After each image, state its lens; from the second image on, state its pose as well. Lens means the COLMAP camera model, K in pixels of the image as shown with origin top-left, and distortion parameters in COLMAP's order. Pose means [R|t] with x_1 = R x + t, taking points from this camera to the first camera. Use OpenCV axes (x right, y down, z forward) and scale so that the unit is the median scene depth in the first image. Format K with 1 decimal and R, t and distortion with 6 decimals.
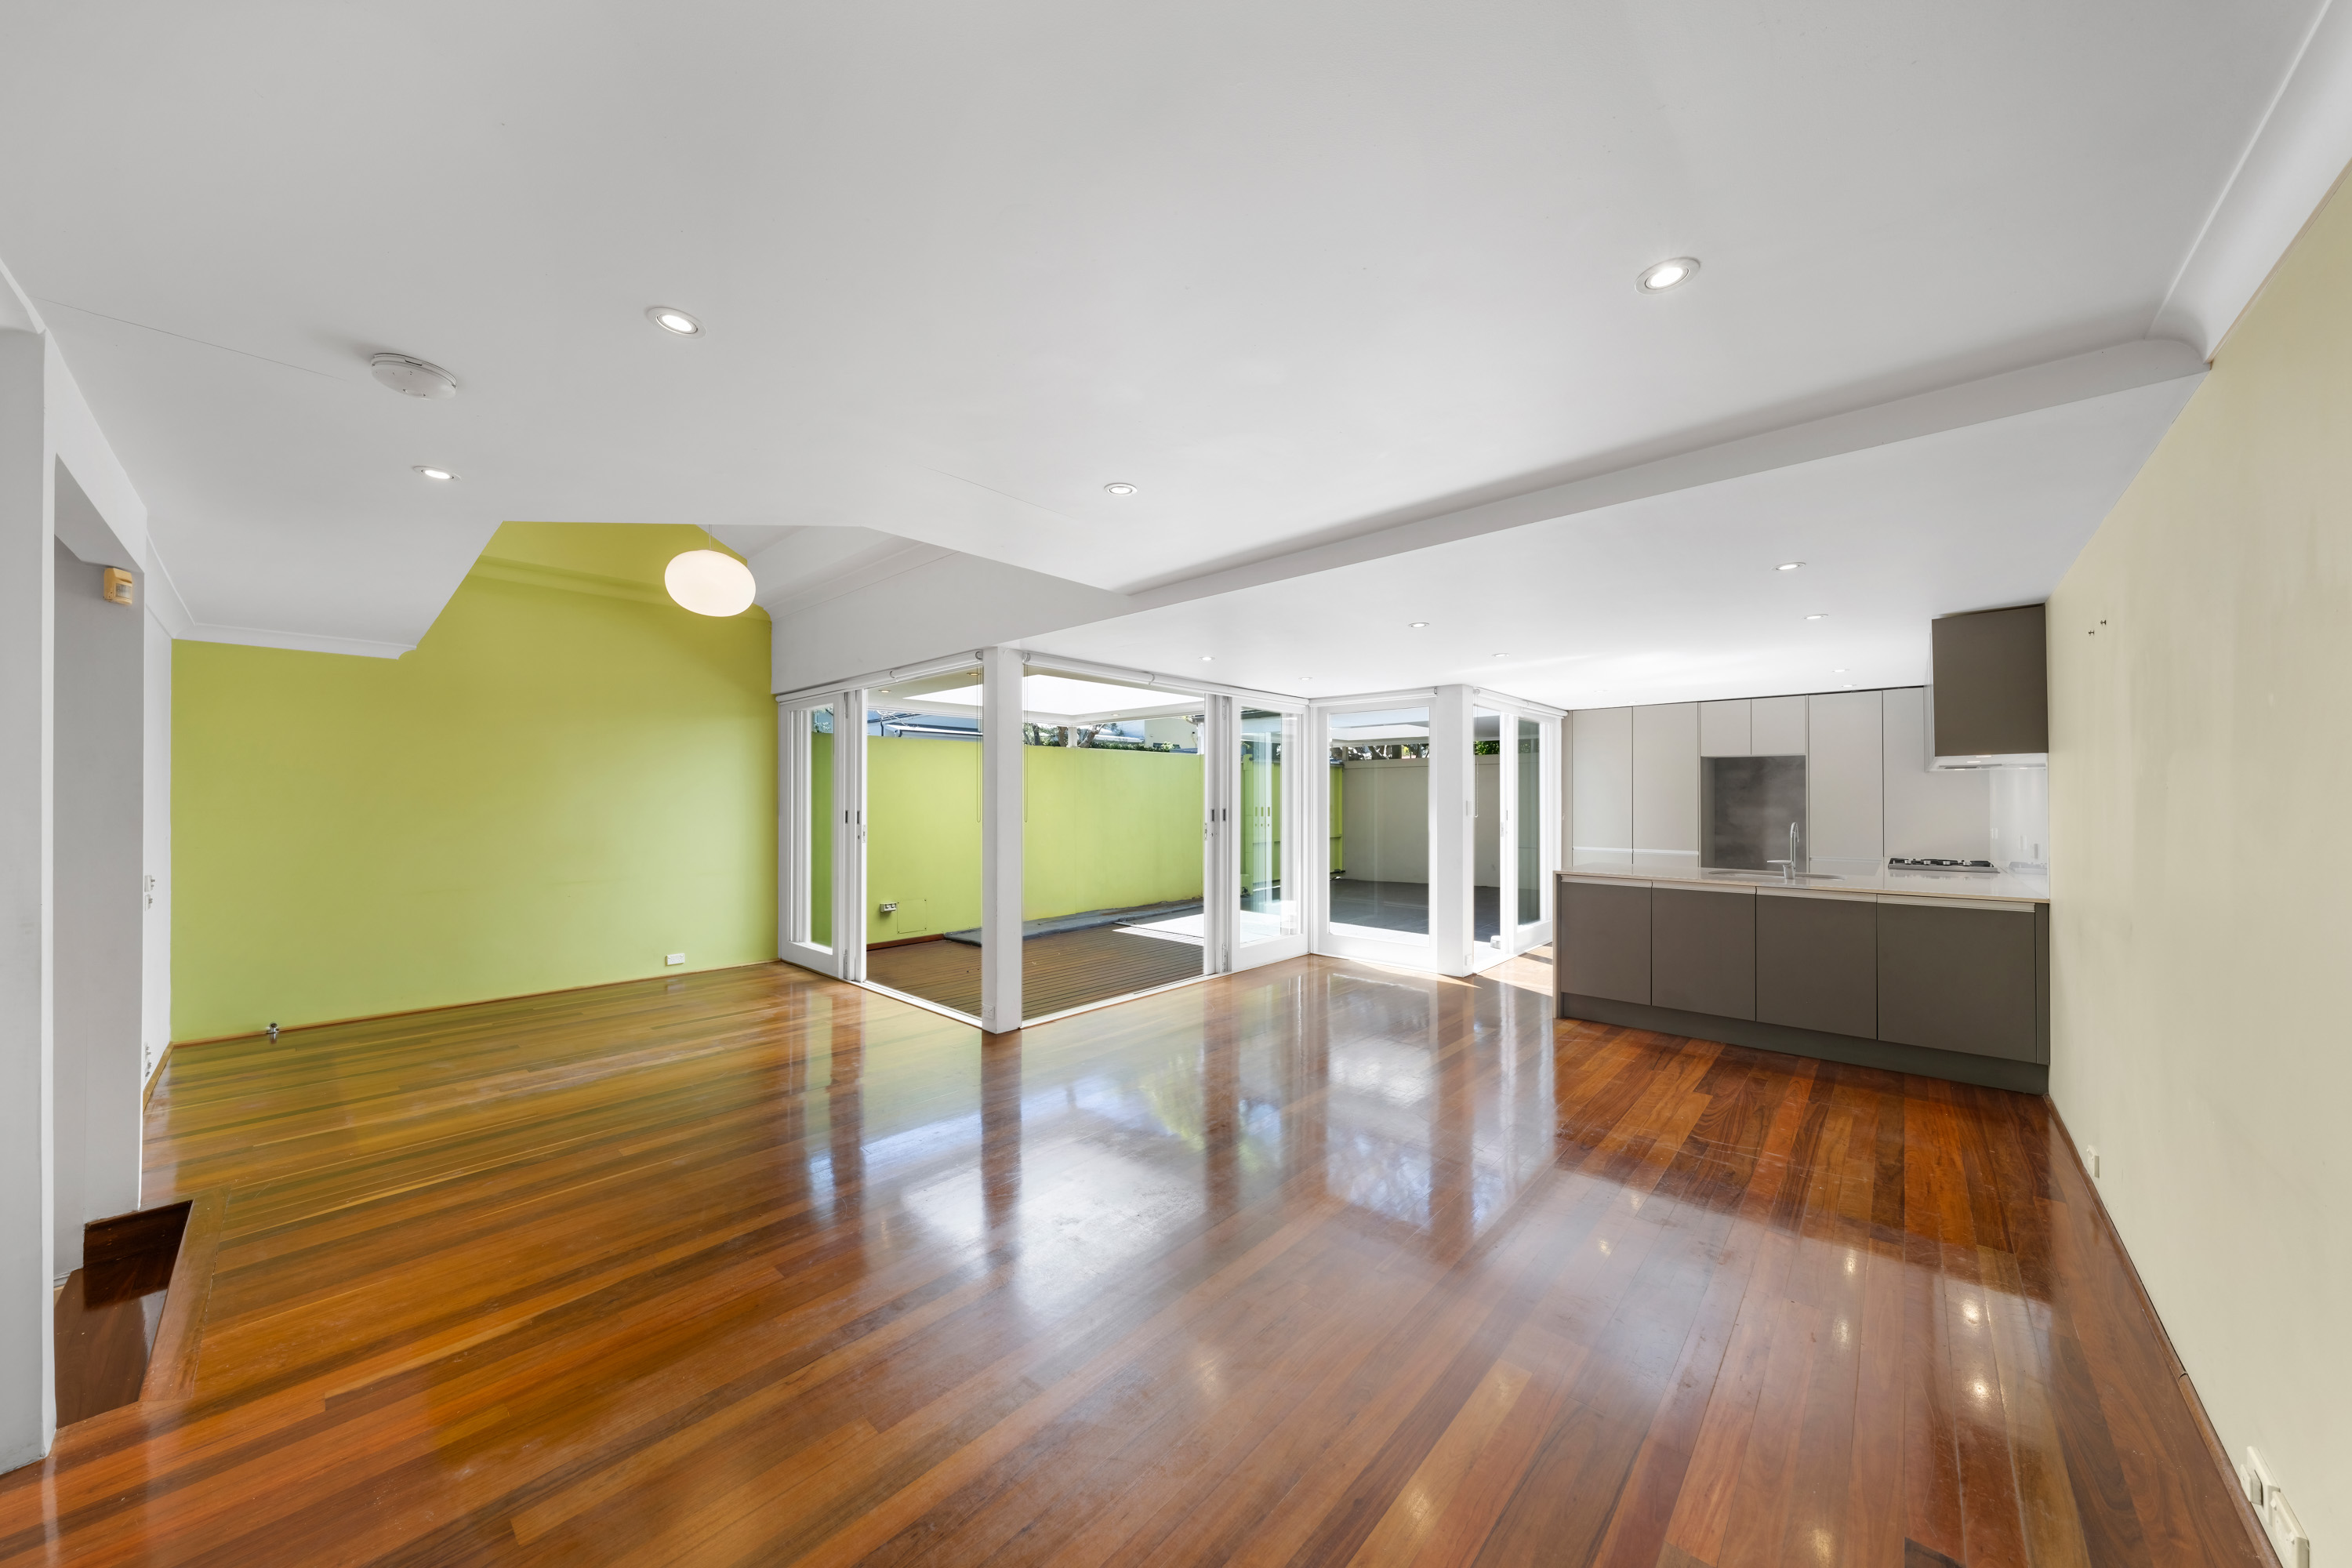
lens RADIAL K [[797.6, 0, 1169.3], [0, 797.6, 792.8], [0, 0, 1]] dist [-0.000043, -0.000020]
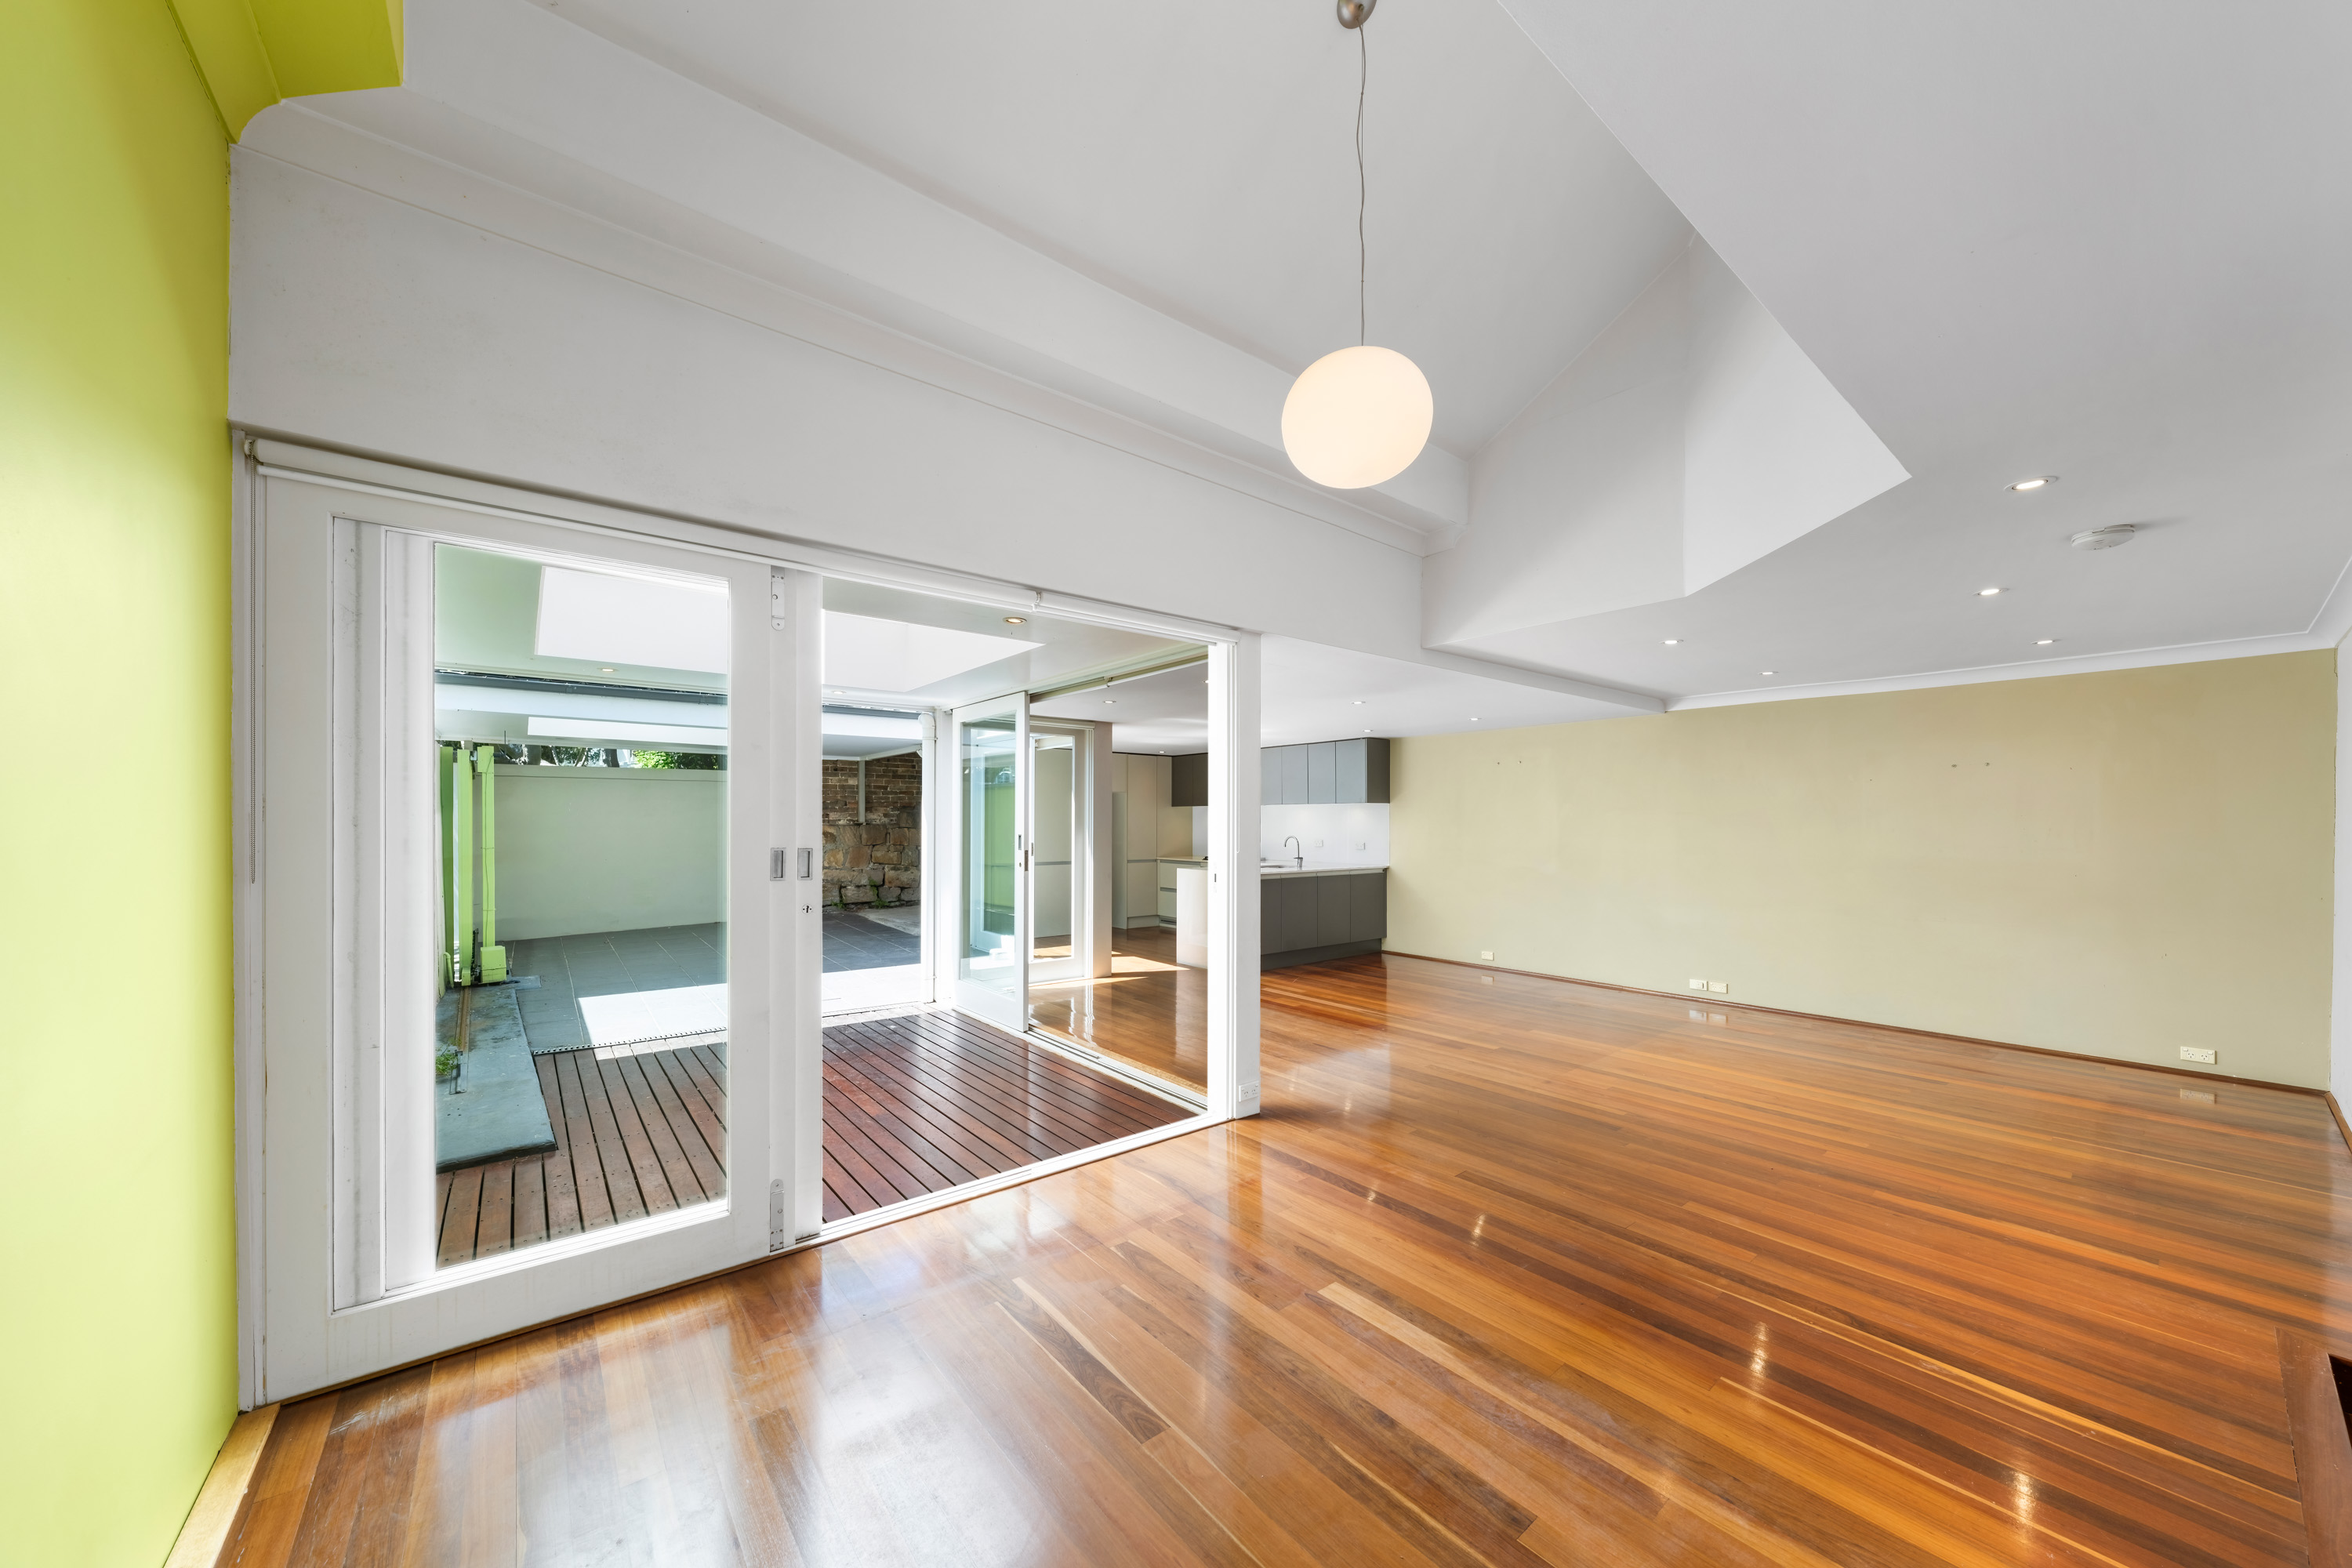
lens RADIAL K [[821.6, 0, 1179.7], [0, 821.6, 820.1], [0, 0, 1]] dist [0.000109, 0.000031]
pose [[0.151602, 0.002528, 0.988438, -1.198249], [-0.008464, 0.999963, -0.001259, 0.008466], [-0.988405, -0.008175, 0.151618, 1.086321]]
